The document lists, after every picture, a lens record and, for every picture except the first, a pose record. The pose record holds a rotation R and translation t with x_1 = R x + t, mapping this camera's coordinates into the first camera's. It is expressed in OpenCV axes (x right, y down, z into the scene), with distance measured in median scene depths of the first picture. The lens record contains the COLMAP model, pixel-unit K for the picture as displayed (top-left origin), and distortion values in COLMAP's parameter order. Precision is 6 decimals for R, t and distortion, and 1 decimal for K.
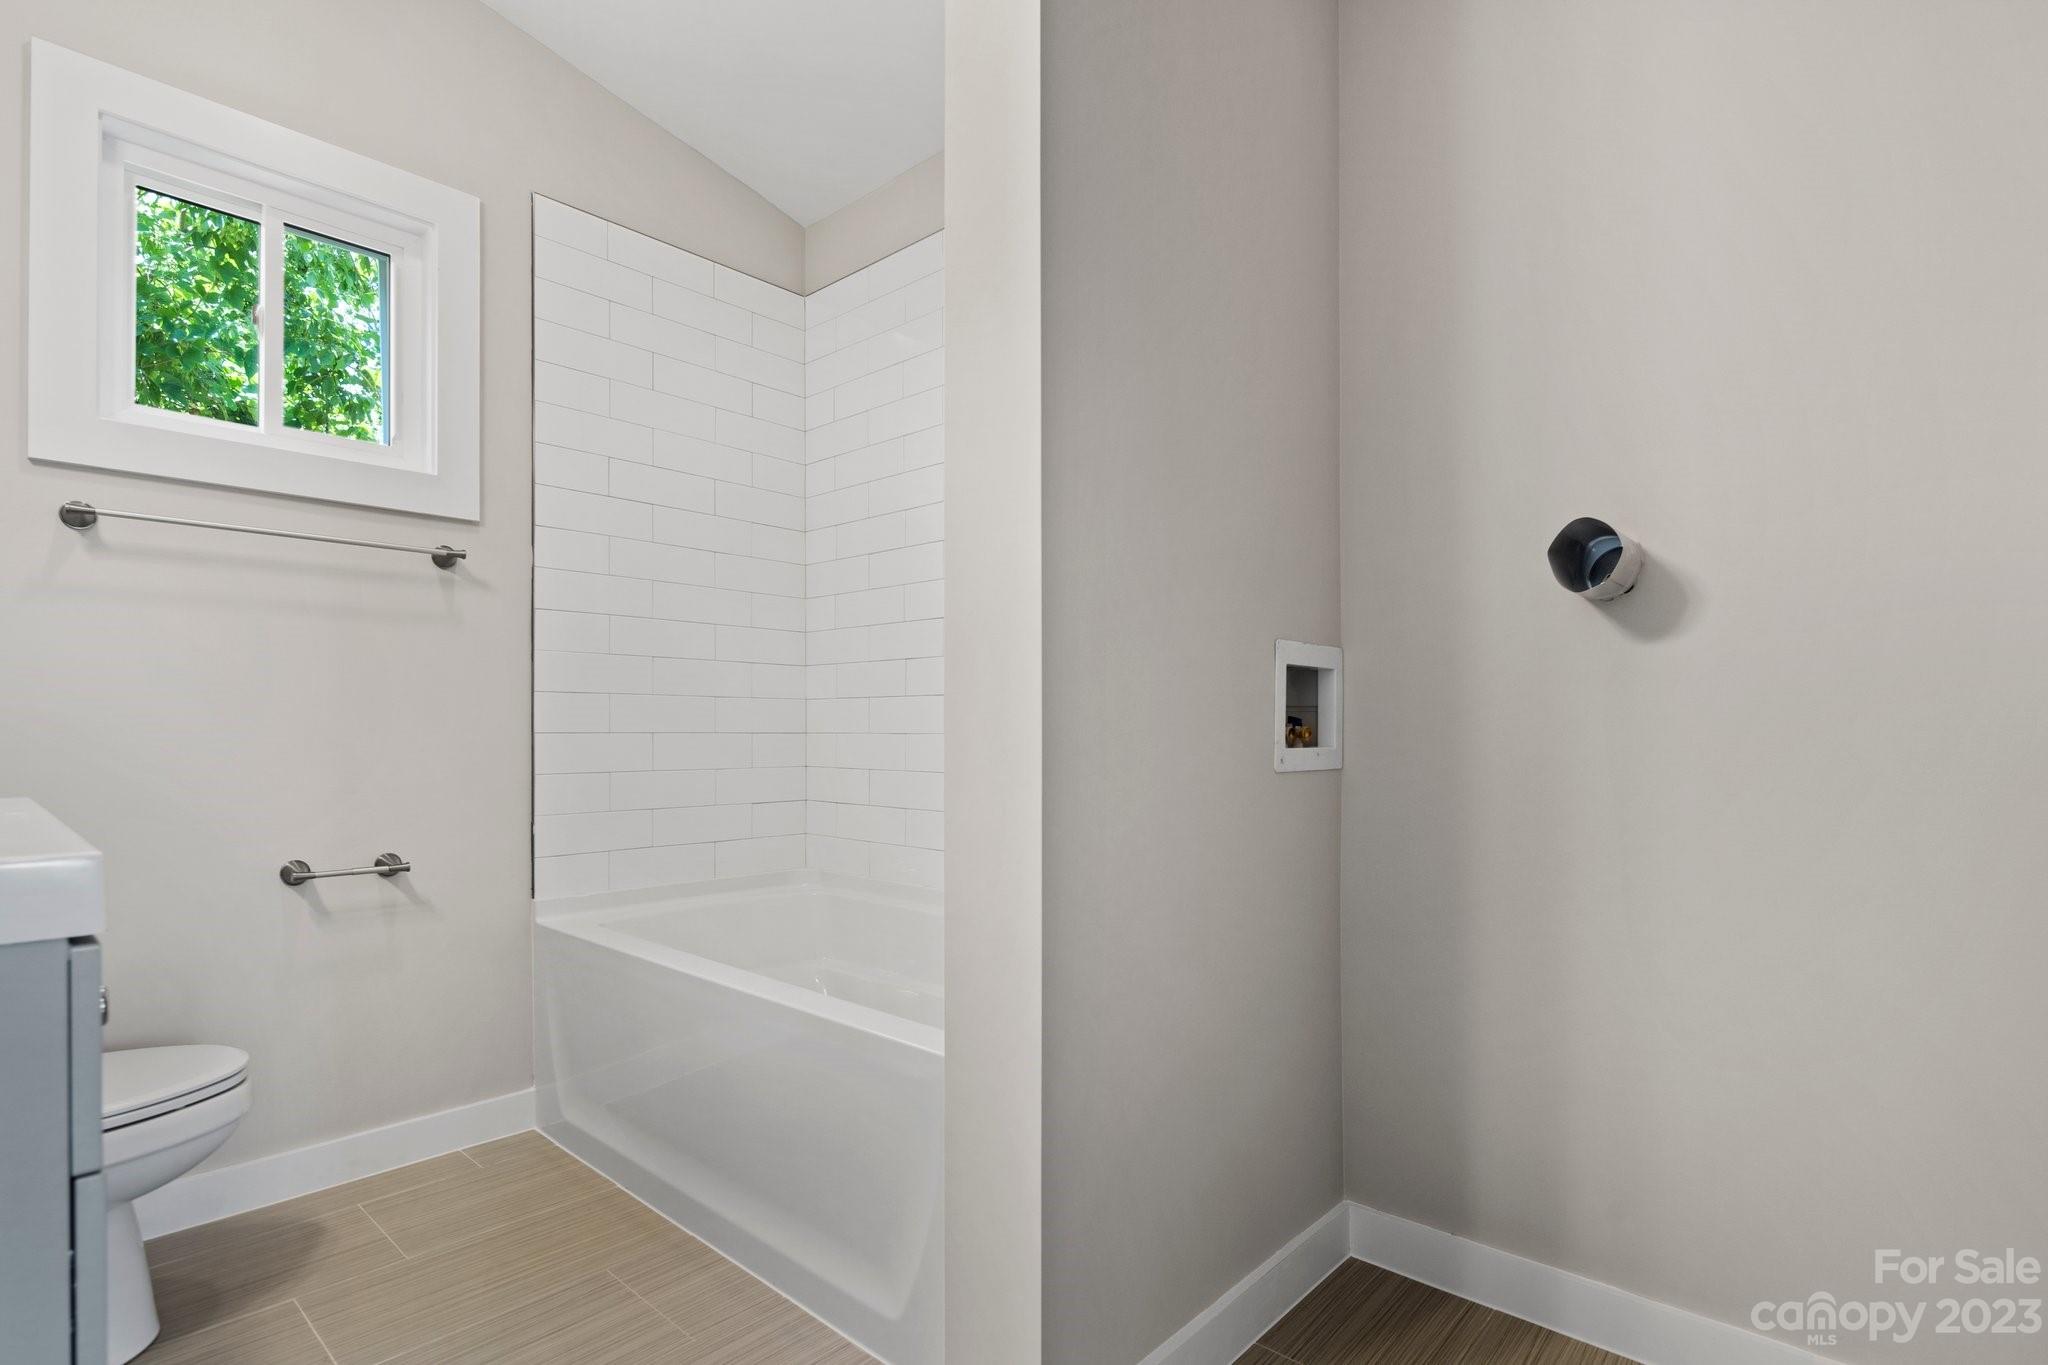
lens RADIAL K [[1003.3, 0, 1040.8], [0, 1003.3, 730.4], [0, 0, 1]] dist [0.007270, -0.006033]
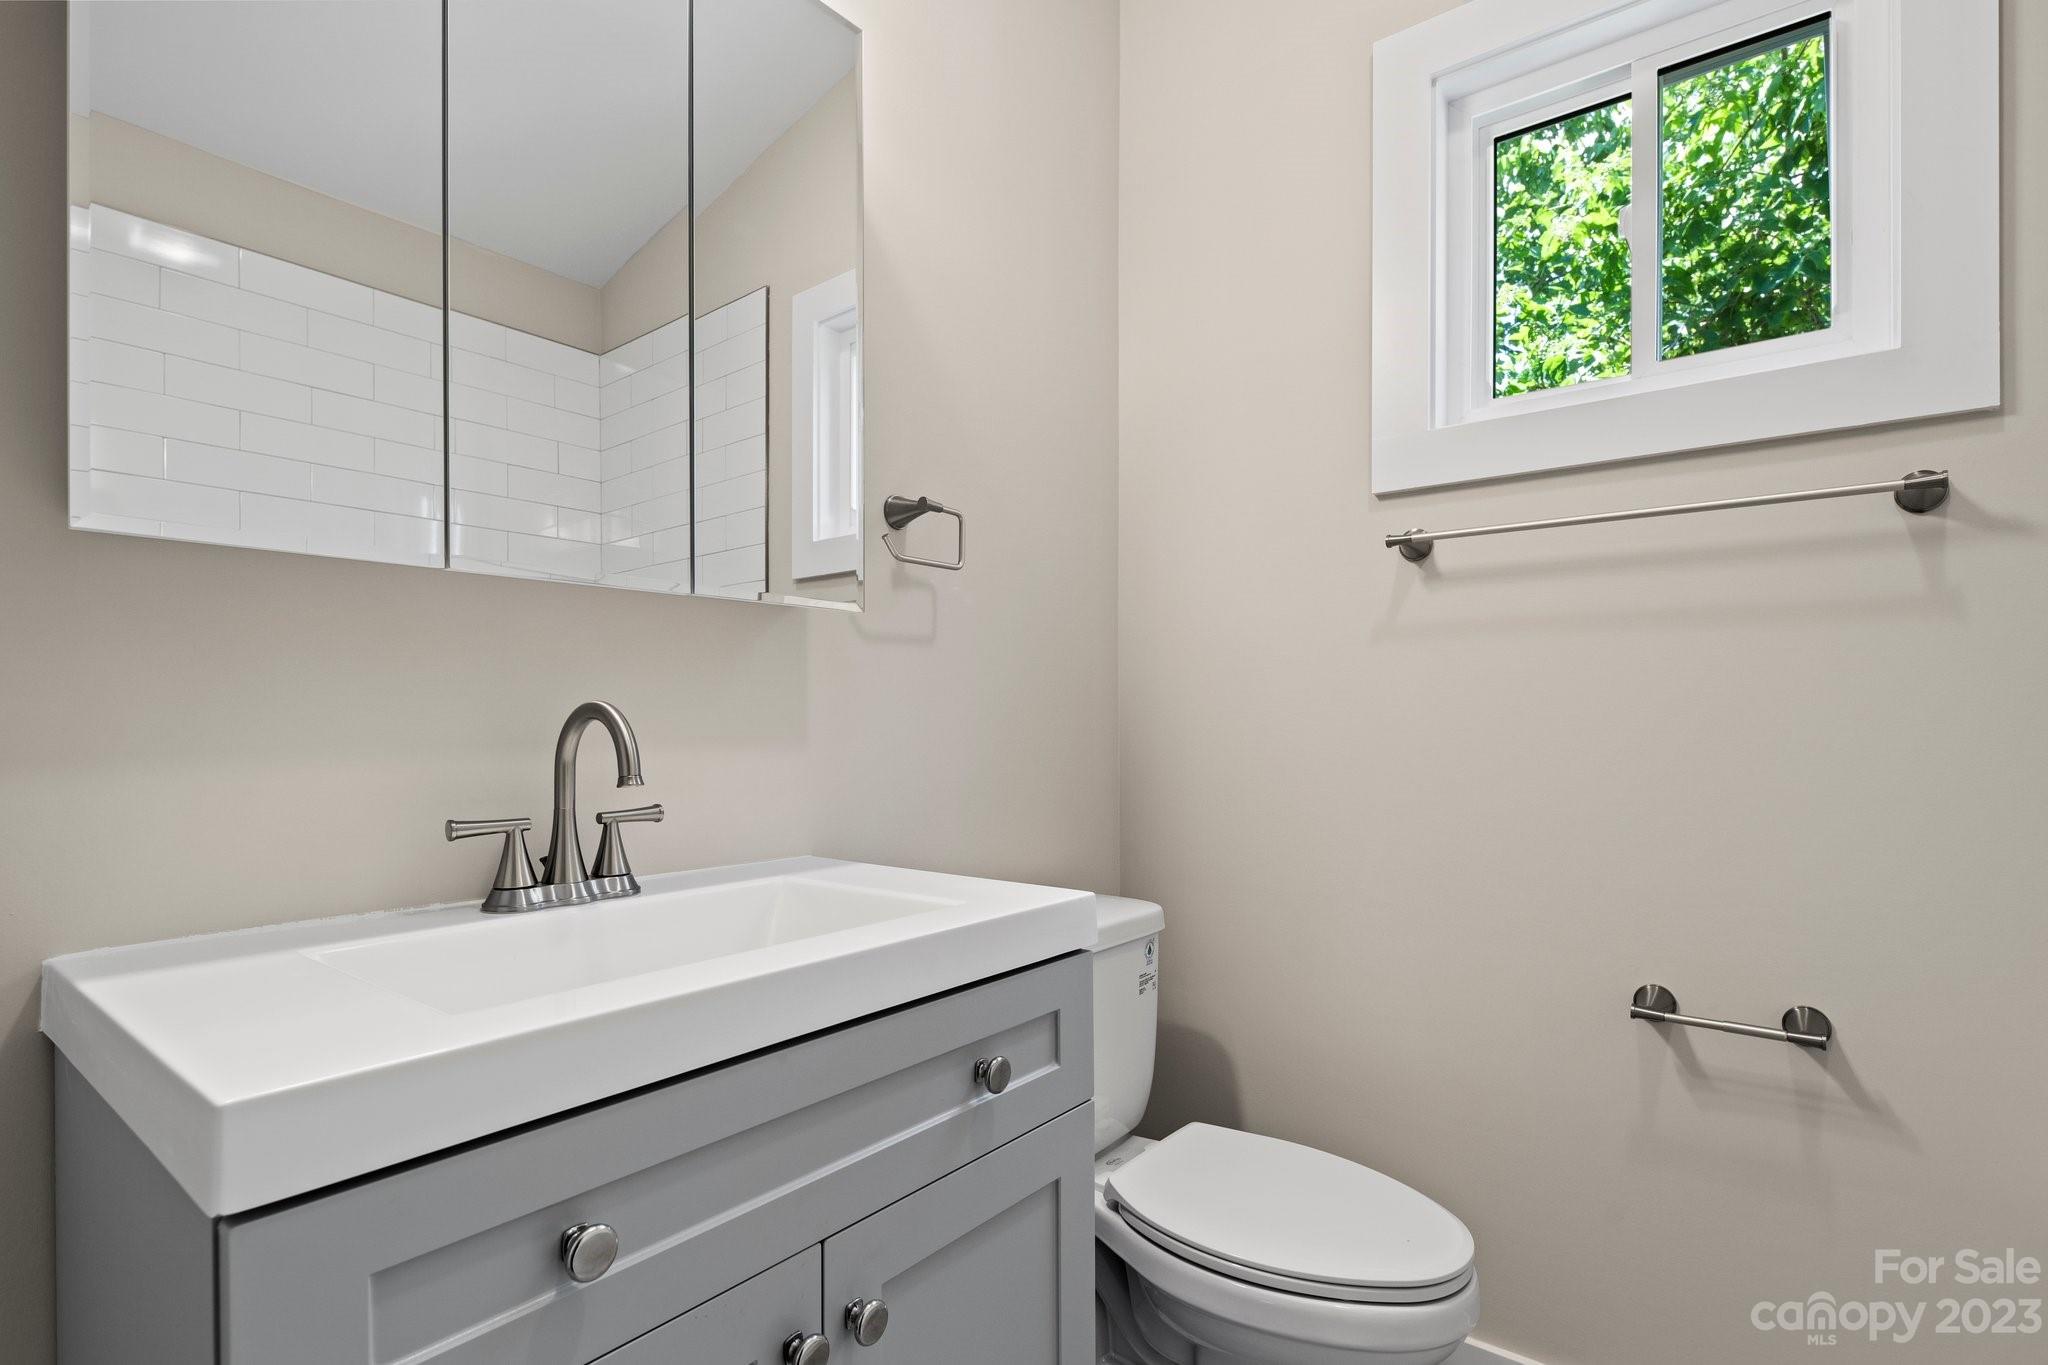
lens RADIAL K [[1003.3, 0, 995.3], [0, 1003.3, 711.3], [0, 0, 1]] dist [0.007270, -0.006033]
pose [[0.040960, -0.001164, -0.999160, -0.070163], [0.006279, 0.999980, -0.000908, -0.059813], [0.999141, -0.006236, 0.040967, 0.511566]]
